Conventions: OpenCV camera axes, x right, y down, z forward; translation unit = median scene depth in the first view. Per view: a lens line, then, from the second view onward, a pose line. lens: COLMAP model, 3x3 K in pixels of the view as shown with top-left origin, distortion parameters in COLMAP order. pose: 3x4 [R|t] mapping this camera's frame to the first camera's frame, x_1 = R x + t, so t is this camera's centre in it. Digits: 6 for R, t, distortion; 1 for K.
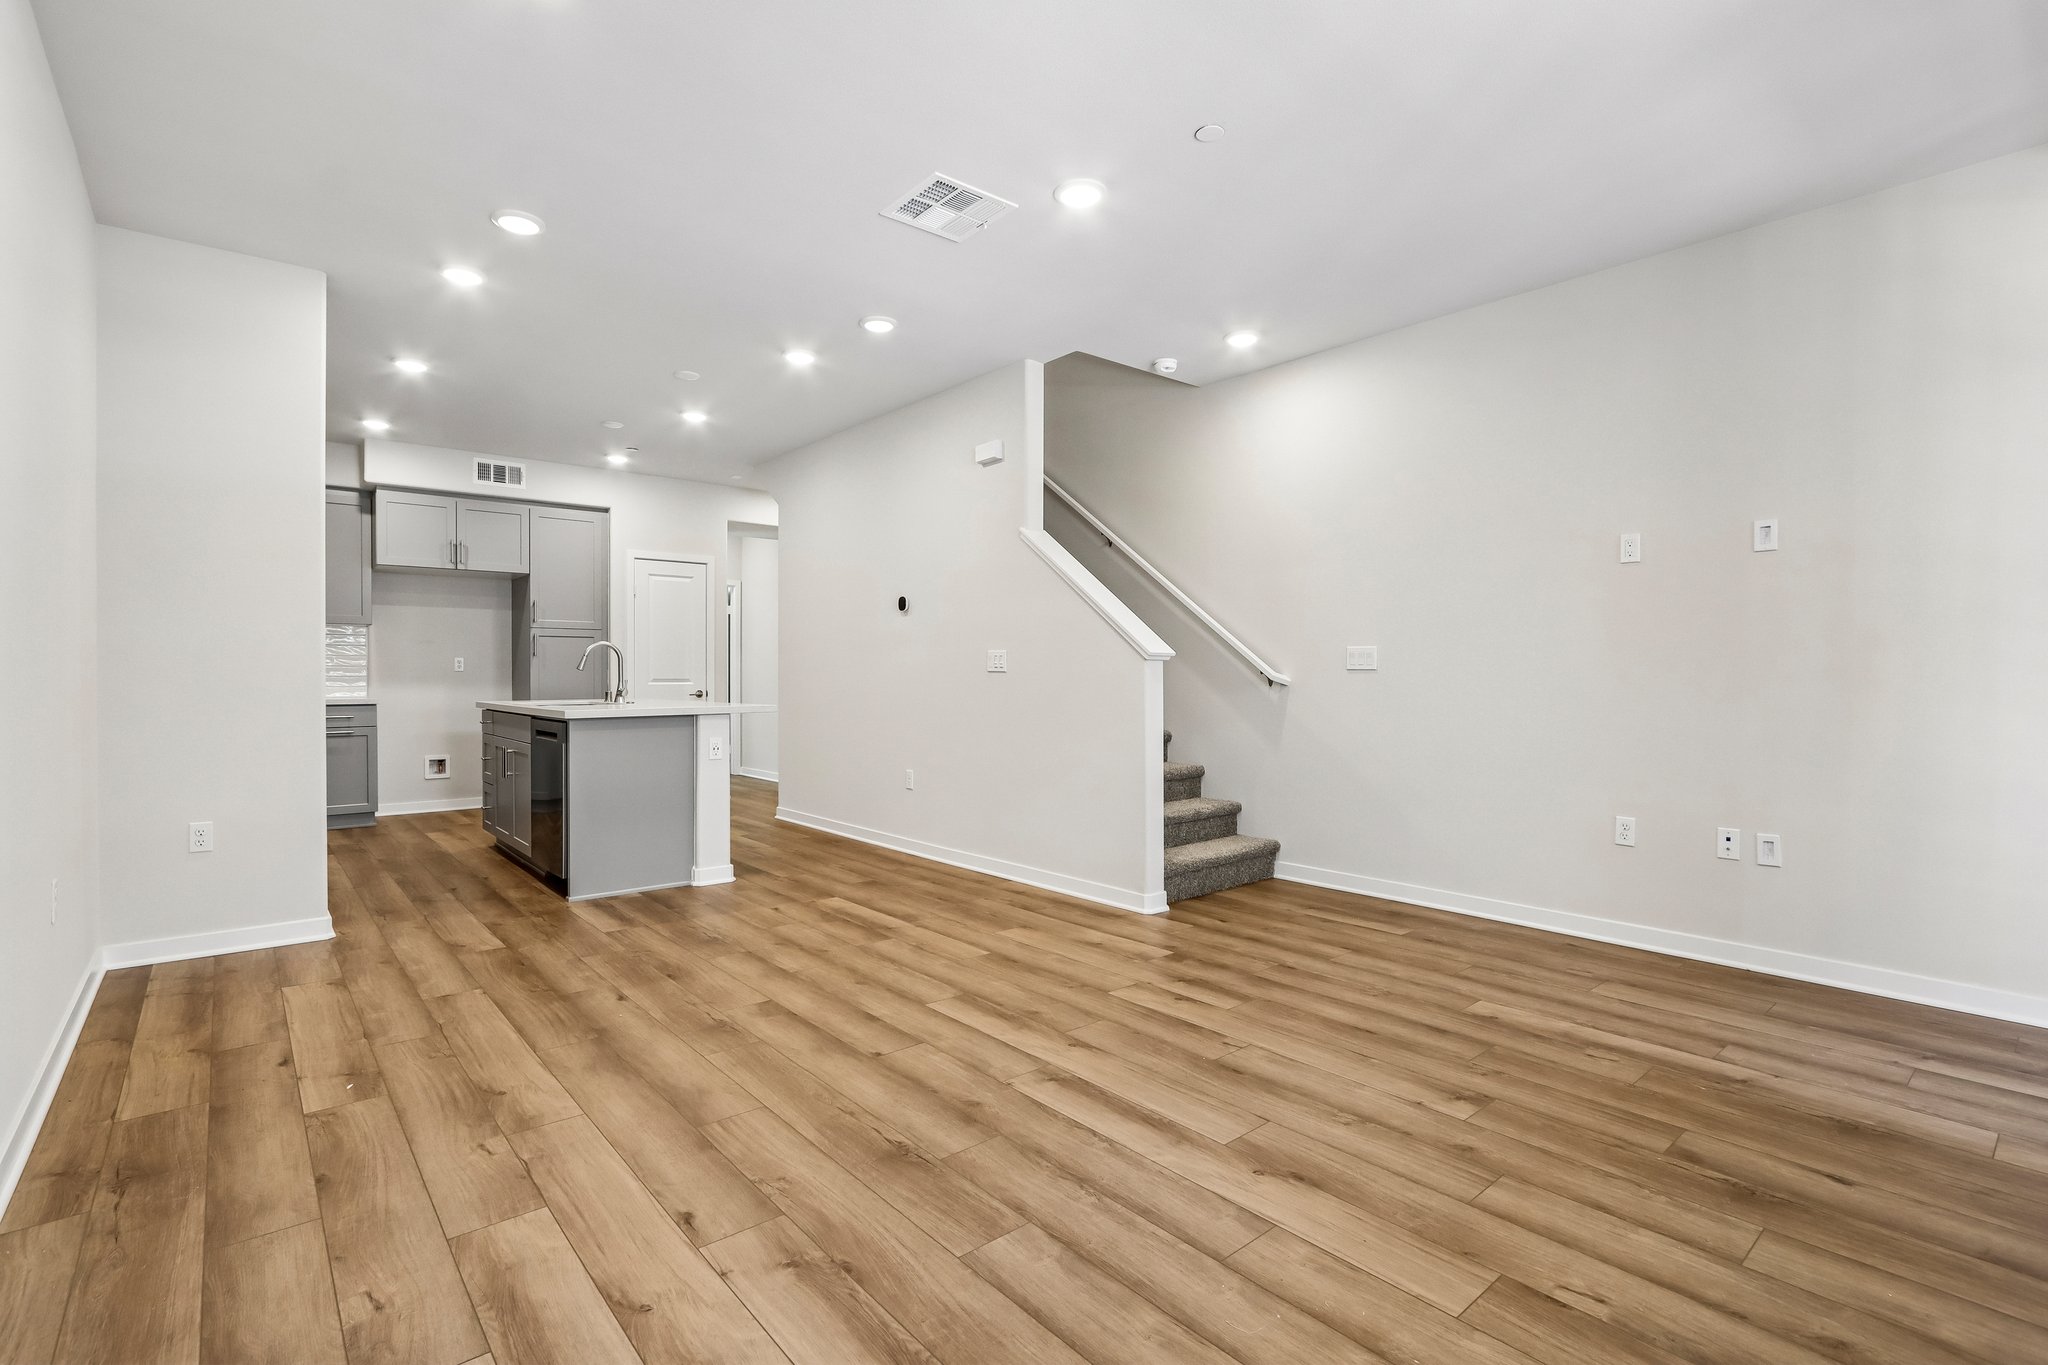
lens RADIAL K [[939.3, 0, 1016.6], [0, 939.3, 693.8], [0, 0, 1]] dist [-0.014323, 0.000856]
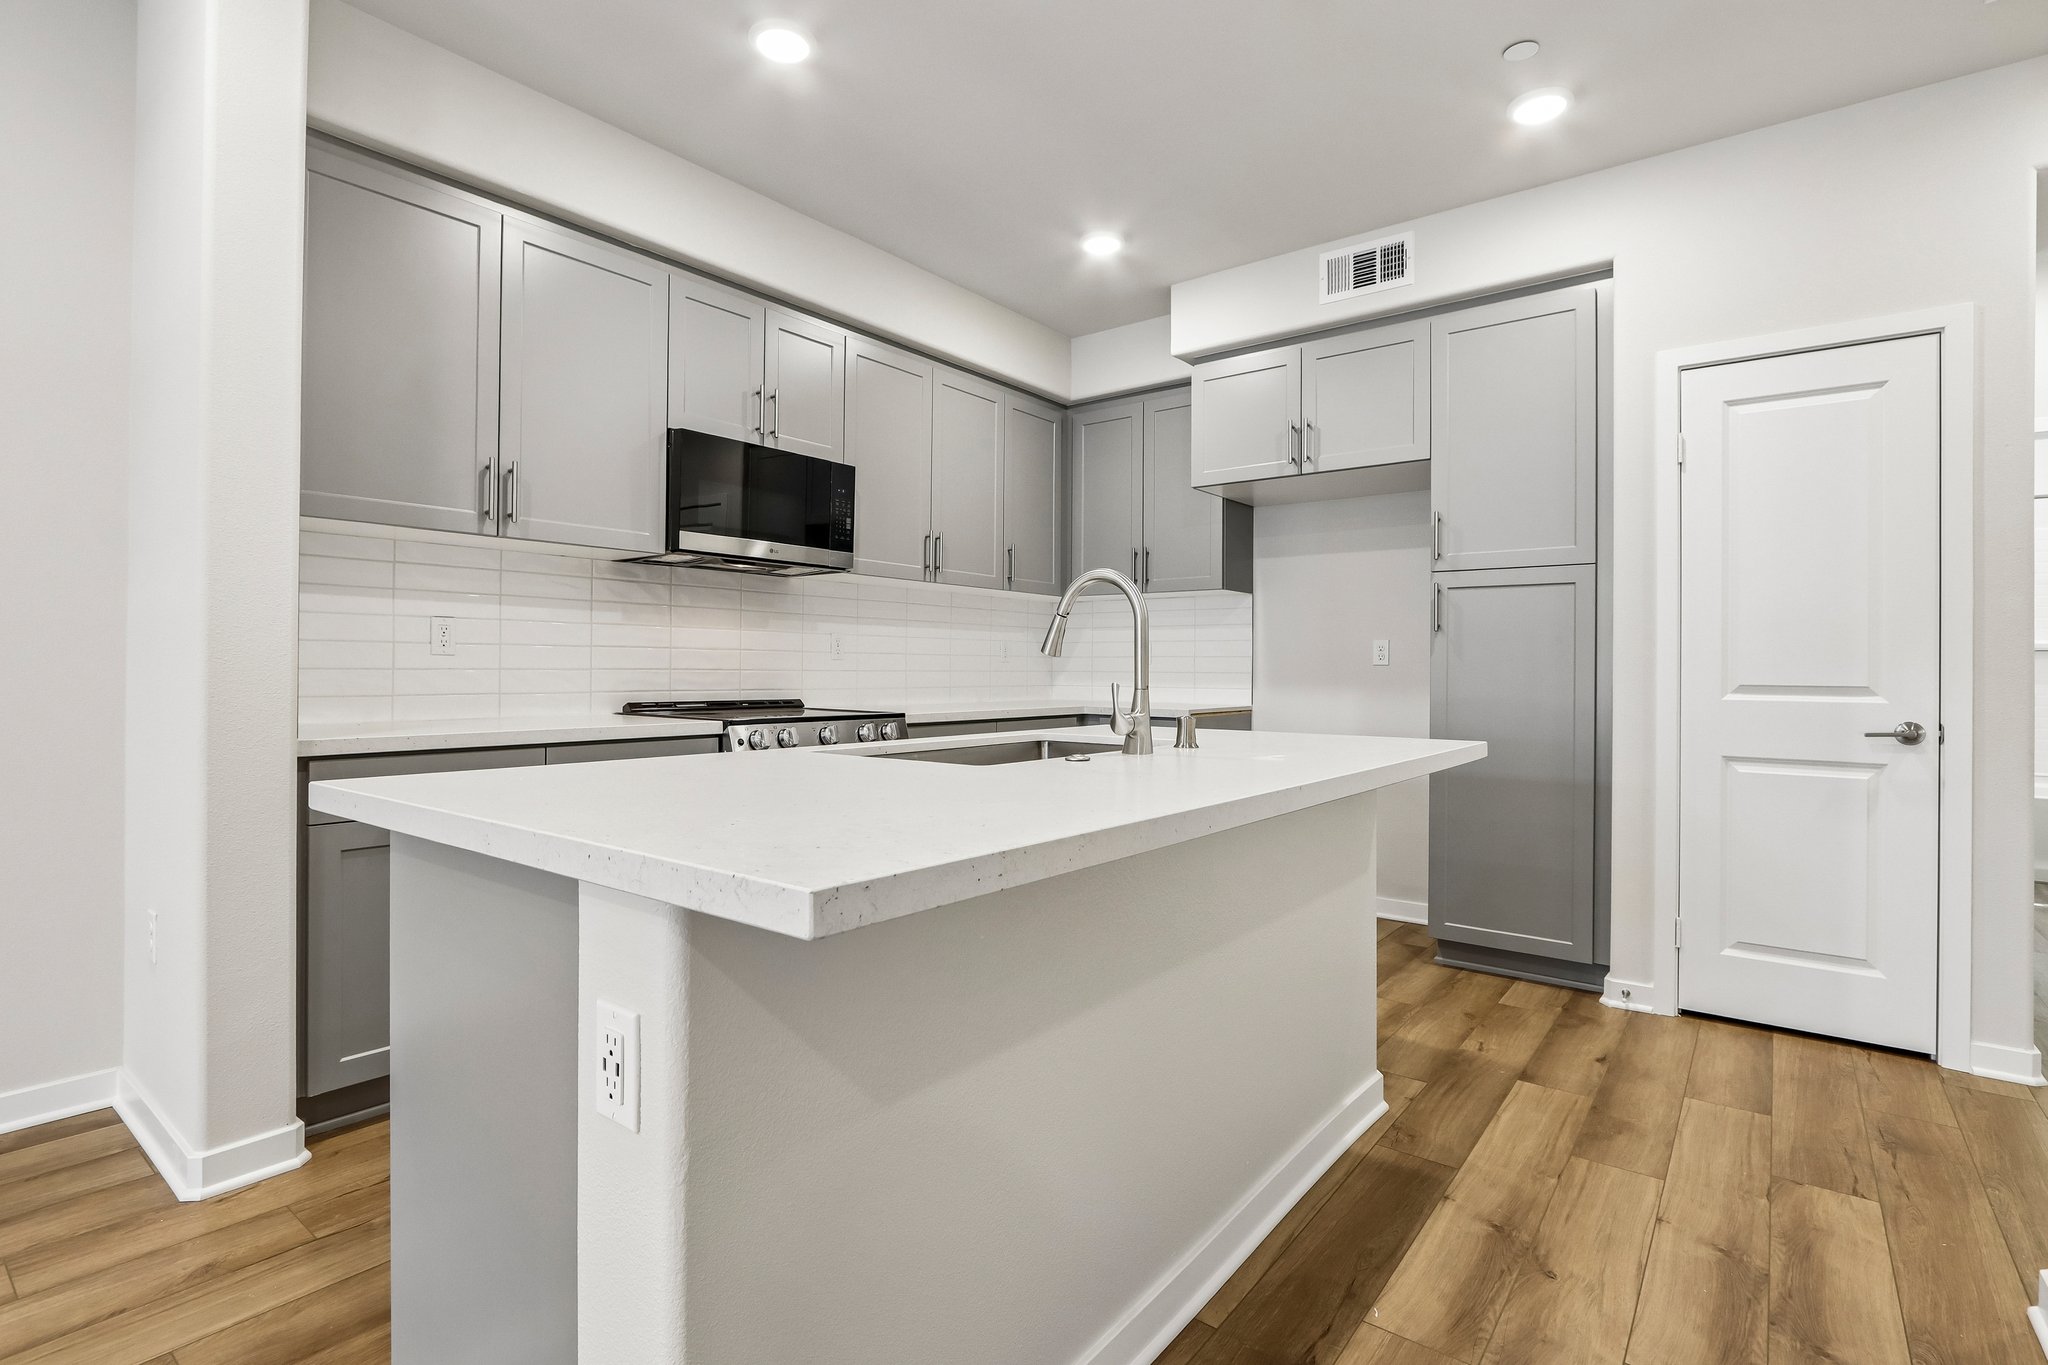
lens RADIAL K [[977.2, 0, 1021.0], [0, 977.2, 652.1], [0, 0, 1]] dist [-0.005695, -0.000929]
pose [[0.209475, -0.014223, -0.977711, -0.184348], [-0.025655, 0.999470, -0.020036, -0.033586], [0.977477, 0.029280, 0.208999, 1.600678]]
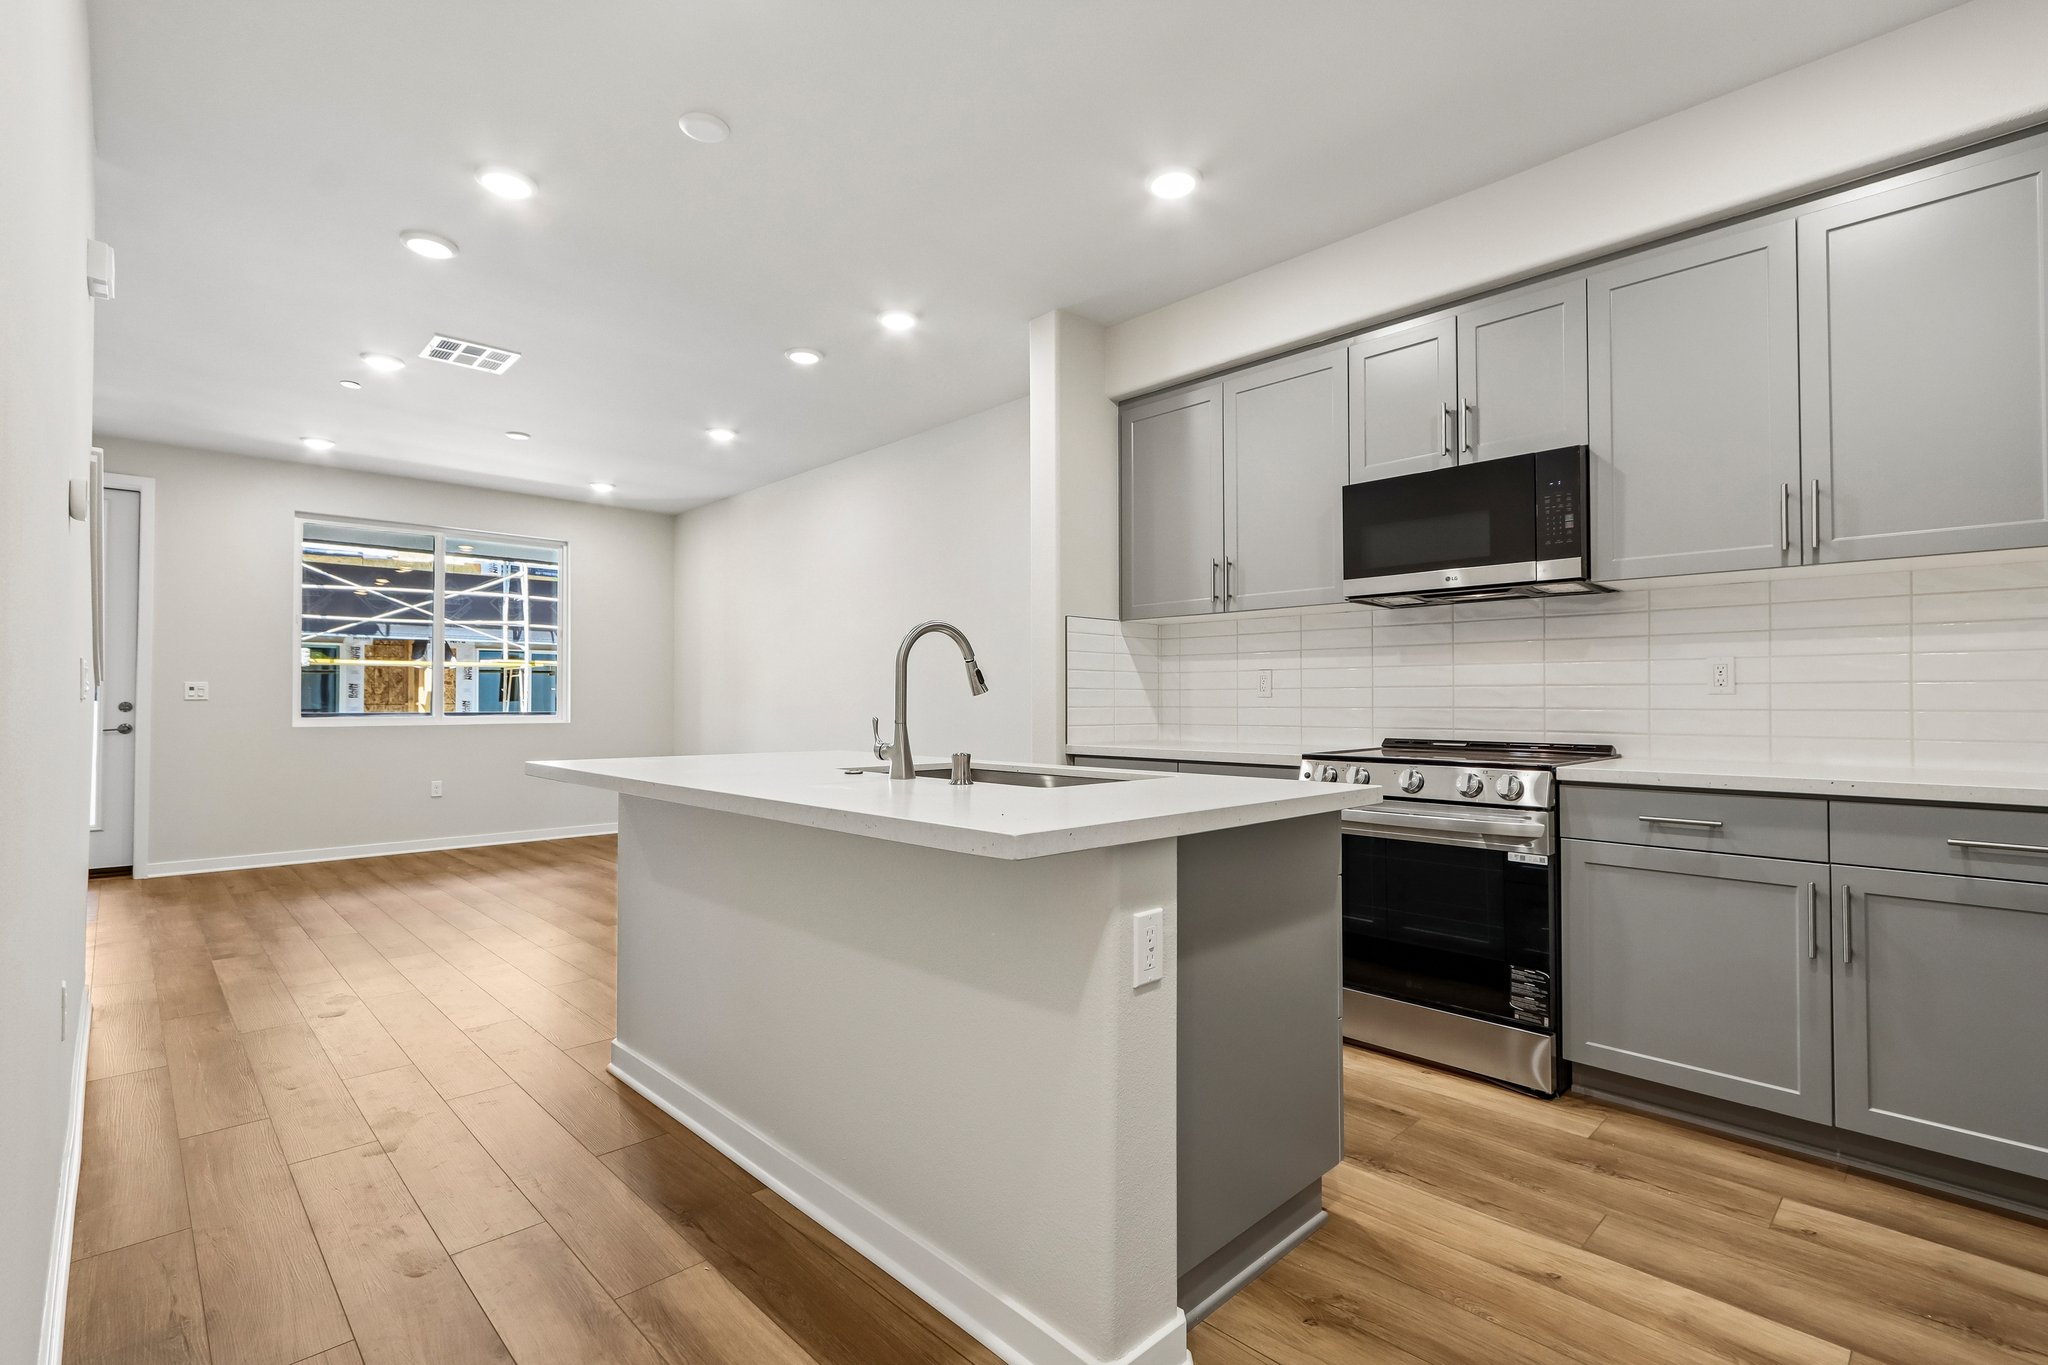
lens RADIAL K [[943.6, 0, 1025.6], [0, 943.6, 680.5], [0, 0, 1]] dist [-0.000961, 0.000815]
pose [[-0.997391, -0.001478, -0.072167, -0.810699], [-0.001202, 0.999992, -0.003857, -0.052633], [0.072172, -0.003760, -0.997385, 2.496163]]
